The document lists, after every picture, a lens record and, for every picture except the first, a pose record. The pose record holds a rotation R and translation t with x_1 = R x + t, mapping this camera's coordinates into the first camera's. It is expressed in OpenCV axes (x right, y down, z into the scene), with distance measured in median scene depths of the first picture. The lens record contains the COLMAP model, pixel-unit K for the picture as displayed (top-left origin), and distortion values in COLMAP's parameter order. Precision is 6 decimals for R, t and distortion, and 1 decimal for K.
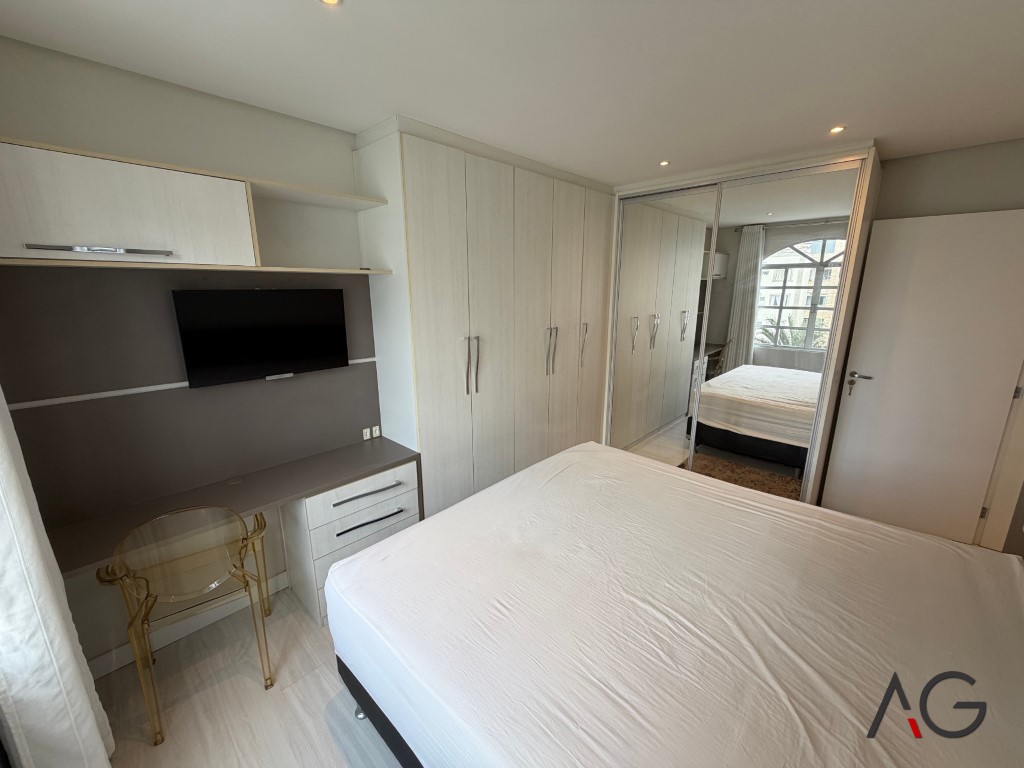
lens RADIAL K [[408.0, 0, 507.8], [0, 408.0, 384.6], [0, 0, 1]] dist [-0.000565, -0.000589]
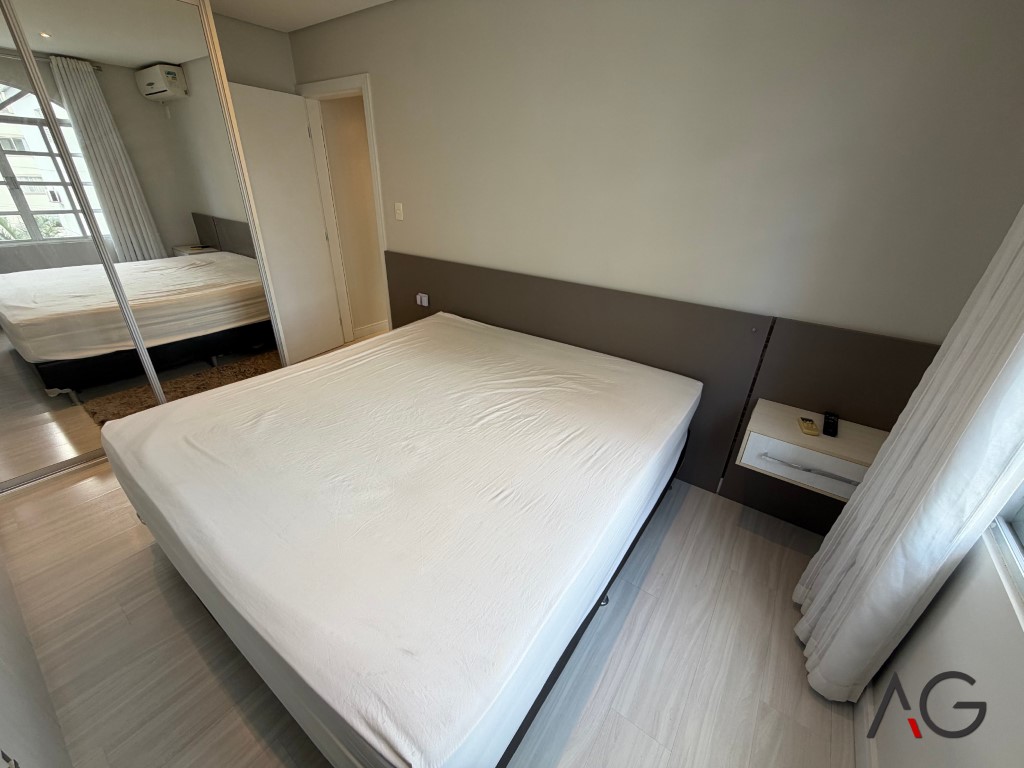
lens RADIAL K [[408.0, 0, 507.8], [0, 408.0, 384.6], [0, 0, 1]] dist [-0.000565, -0.000589]
pose [[-0.129965, -0.444079, 0.886512, -0.563679], [0.201063, 0.863715, 0.462136, -0.095495], [-0.970919, 0.238306, -0.022965, 0.697551]]
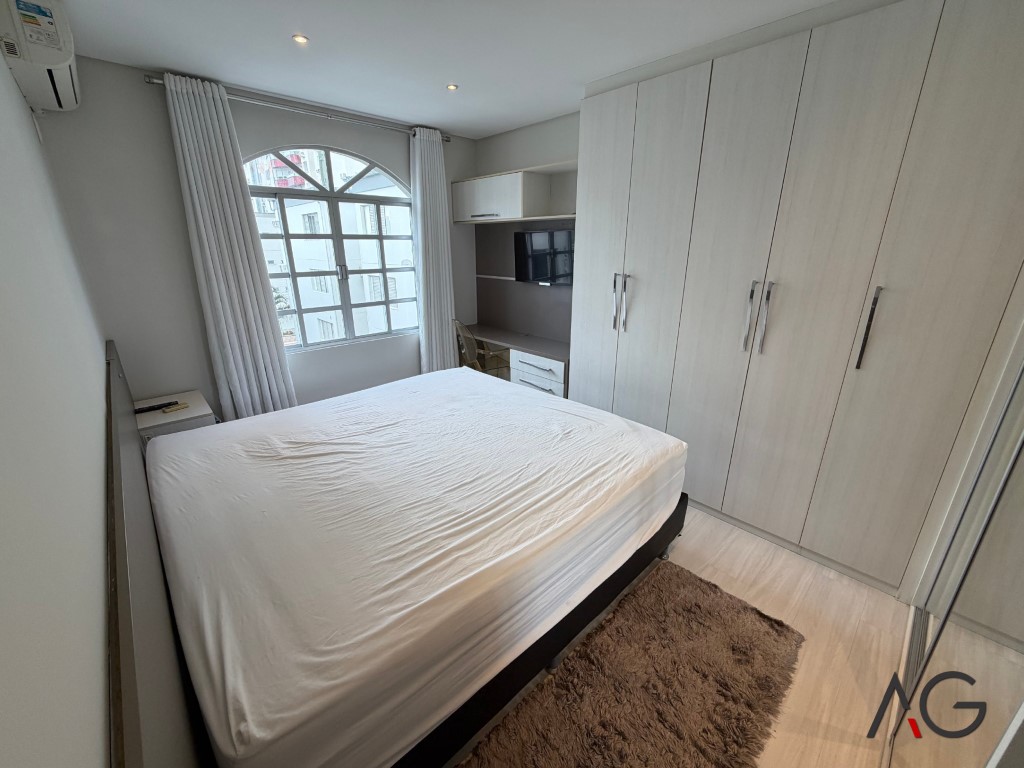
lens RADIAL K [[408.0, 0, 507.8], [0, 408.0, 384.6], [0, 0, 1]] dist [-0.000565, -0.000589]
pose [[-0.056506, 0.322219, -0.944977, 1.349479], [-0.228856, 0.917108, 0.326401, -0.175937], [0.971819, 0.234708, 0.021920, 1.032381]]
